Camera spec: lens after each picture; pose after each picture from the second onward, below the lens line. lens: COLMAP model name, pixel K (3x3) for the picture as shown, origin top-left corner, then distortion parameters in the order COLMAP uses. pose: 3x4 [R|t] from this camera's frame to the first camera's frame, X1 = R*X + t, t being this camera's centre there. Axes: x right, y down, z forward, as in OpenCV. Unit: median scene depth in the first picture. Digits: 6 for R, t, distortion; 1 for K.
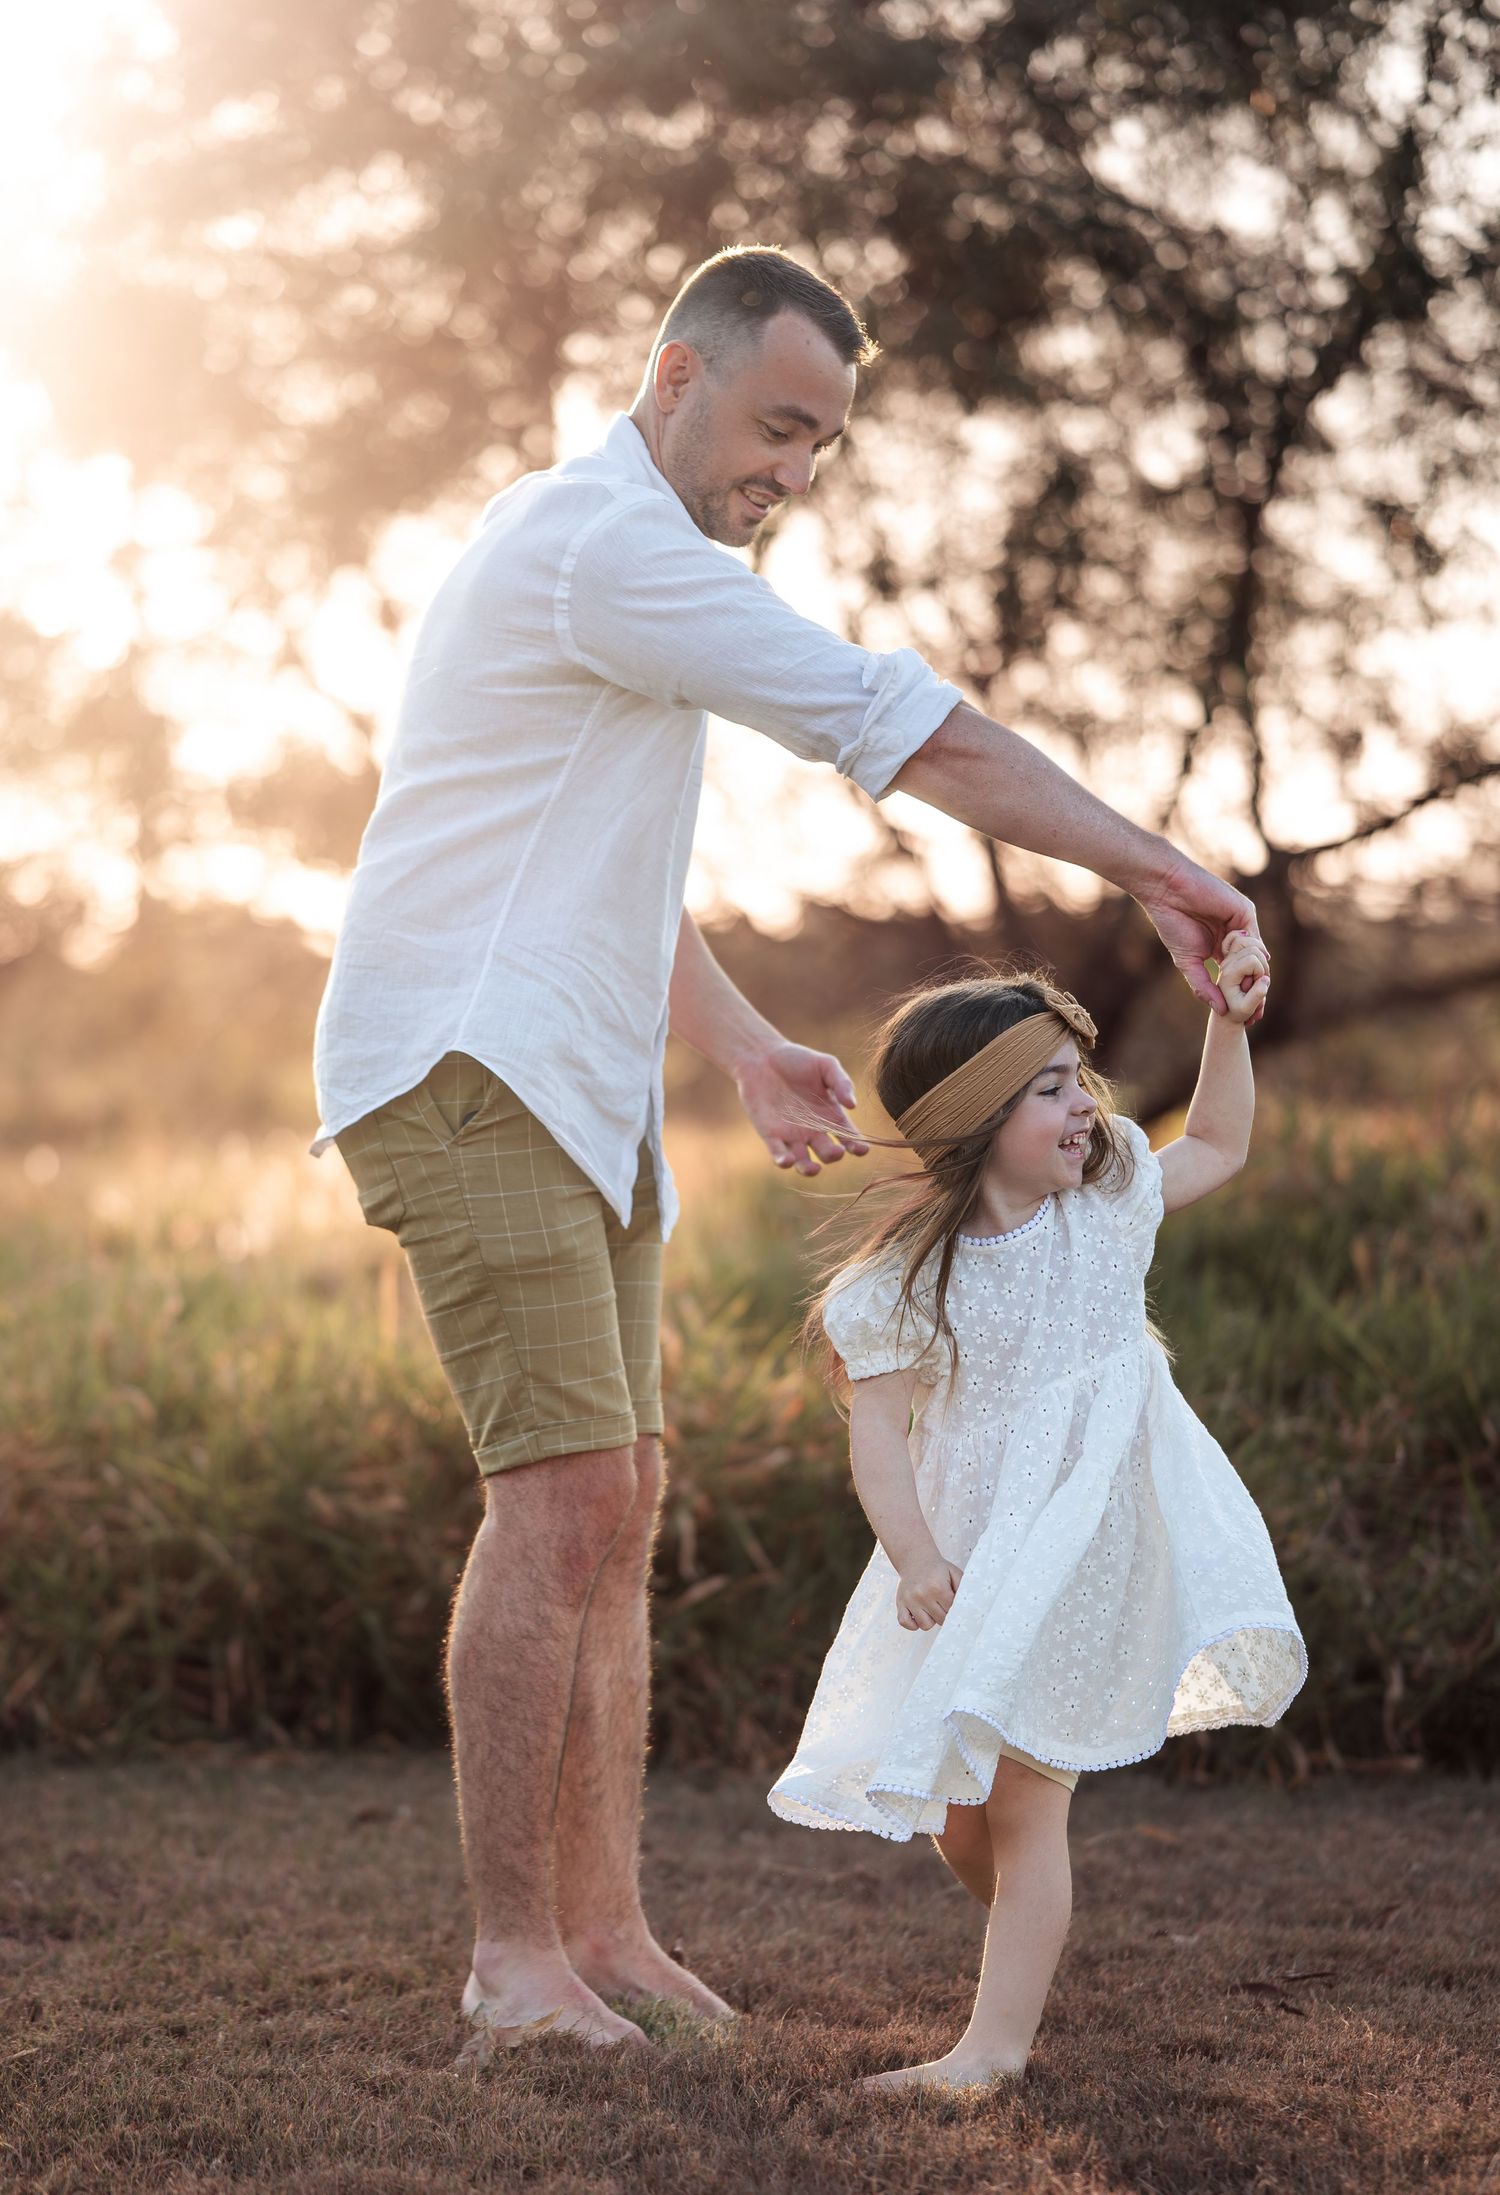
lens RADIAL K [[5556.2, 0, 748.9], [0, 5556.2, 1097.3], [0, 0, 1]] dist [0.024939, 0.000000]
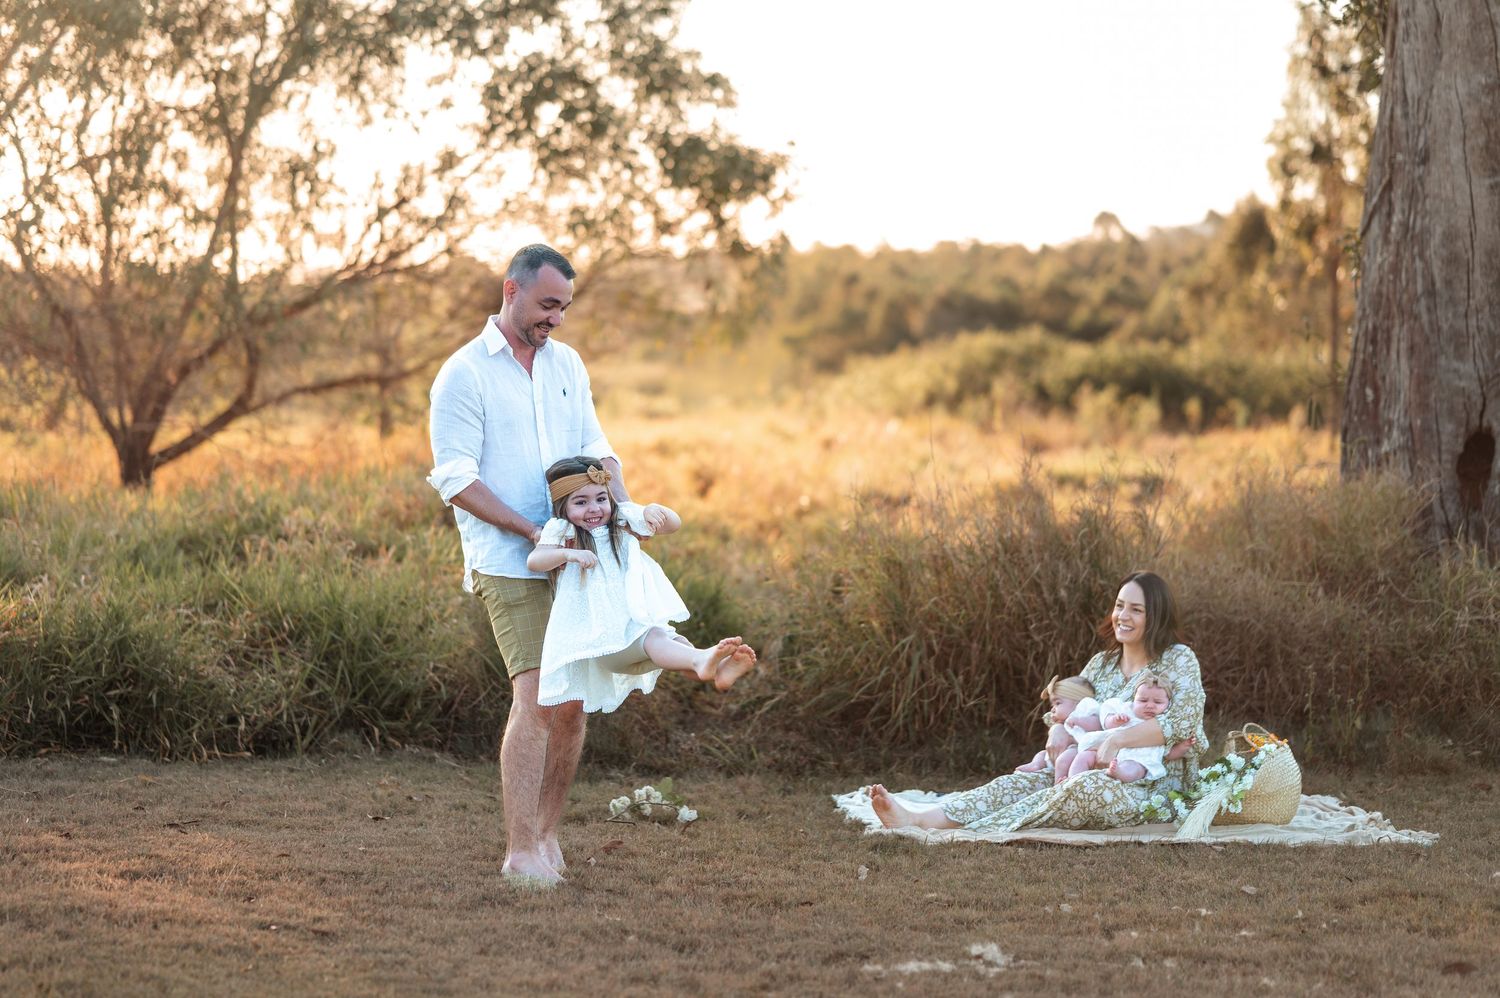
lens RADIAL K [[3651.1, 0, 750.4], [0, 3651.1, 499.7], [0, 0, 1]] dist [-0.300897, 0.000000]
pose [[0.976569, 0.013527, 0.214781, -0.016249], [-0.021871, 0.999093, 0.036522, -0.065284], [-0.214092, -0.040364, 0.975979, -0.690505]]
